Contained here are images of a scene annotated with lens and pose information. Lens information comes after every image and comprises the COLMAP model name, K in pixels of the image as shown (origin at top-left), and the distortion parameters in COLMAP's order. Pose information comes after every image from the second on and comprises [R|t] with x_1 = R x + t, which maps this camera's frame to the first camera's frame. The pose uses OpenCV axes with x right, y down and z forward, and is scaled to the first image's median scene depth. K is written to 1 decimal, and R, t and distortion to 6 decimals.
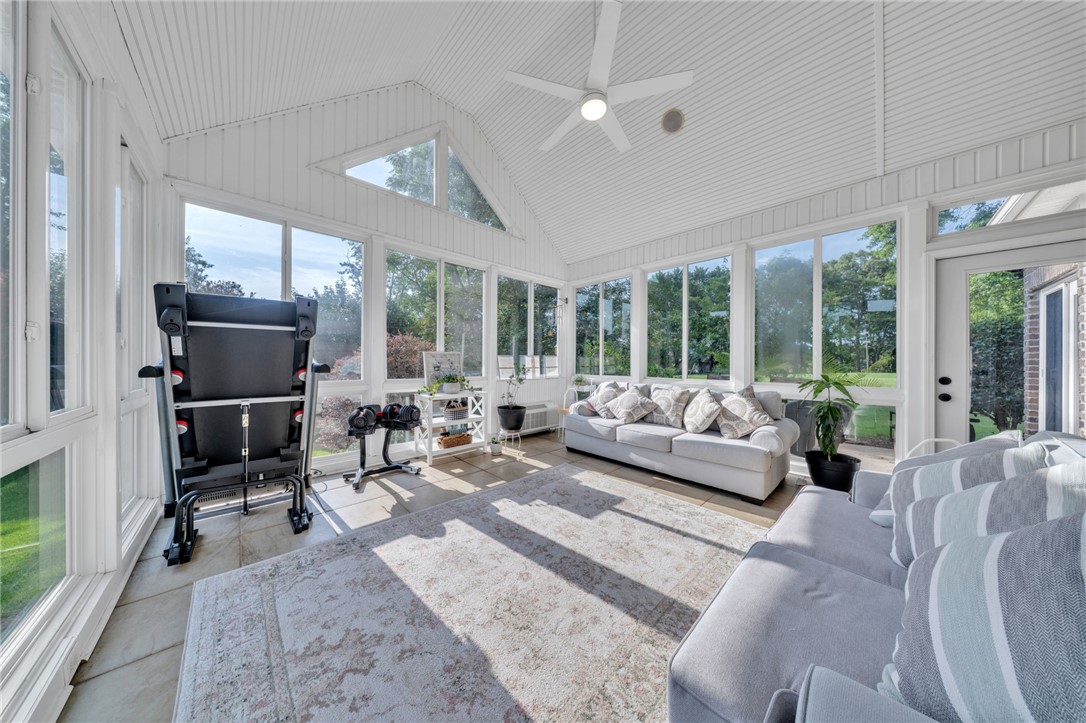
lens RADIAL K [[319.5, 0, 541.3], [0, 319.5, 362.2], [0, 0, 1]] dist [0.000833, -0.000009]
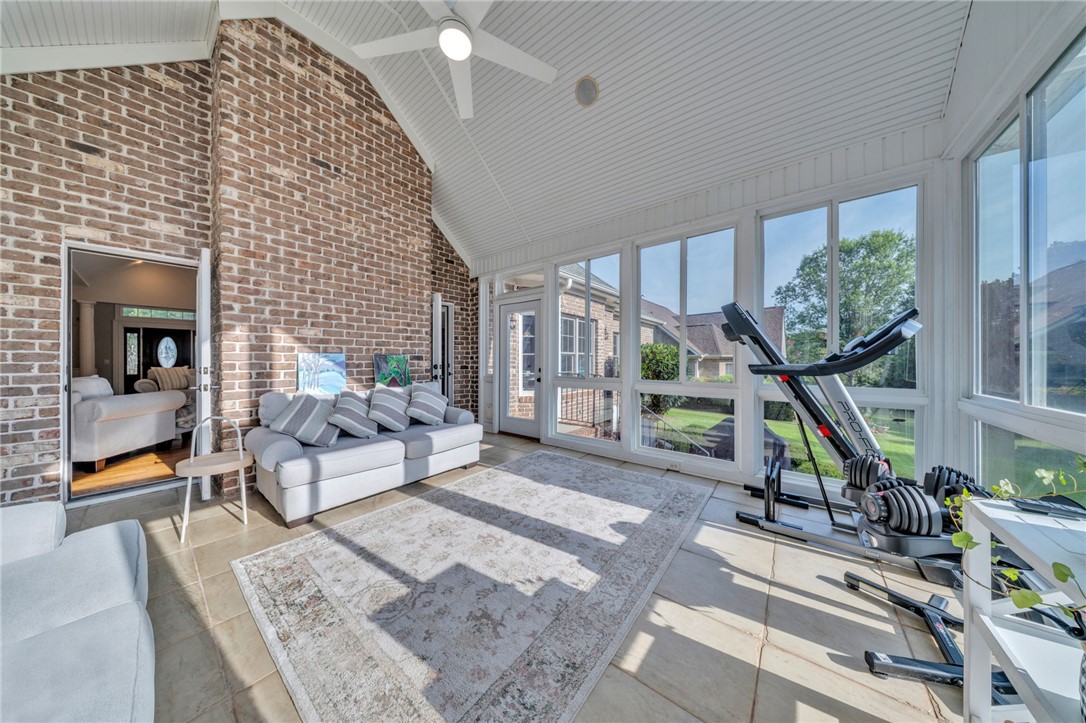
lens RADIAL K [[319.5, 0, 544.5], [0, 319.5, 360.8], [0, 0, 1]] dist [0.000833, -0.000009]
pose [[-0.989265, -0.006314, -0.145999, 0.058136], [-0.006394, 0.999980, 0.000082, -0.002737], [0.145995, 0.001014, -0.989285, 1.771693]]
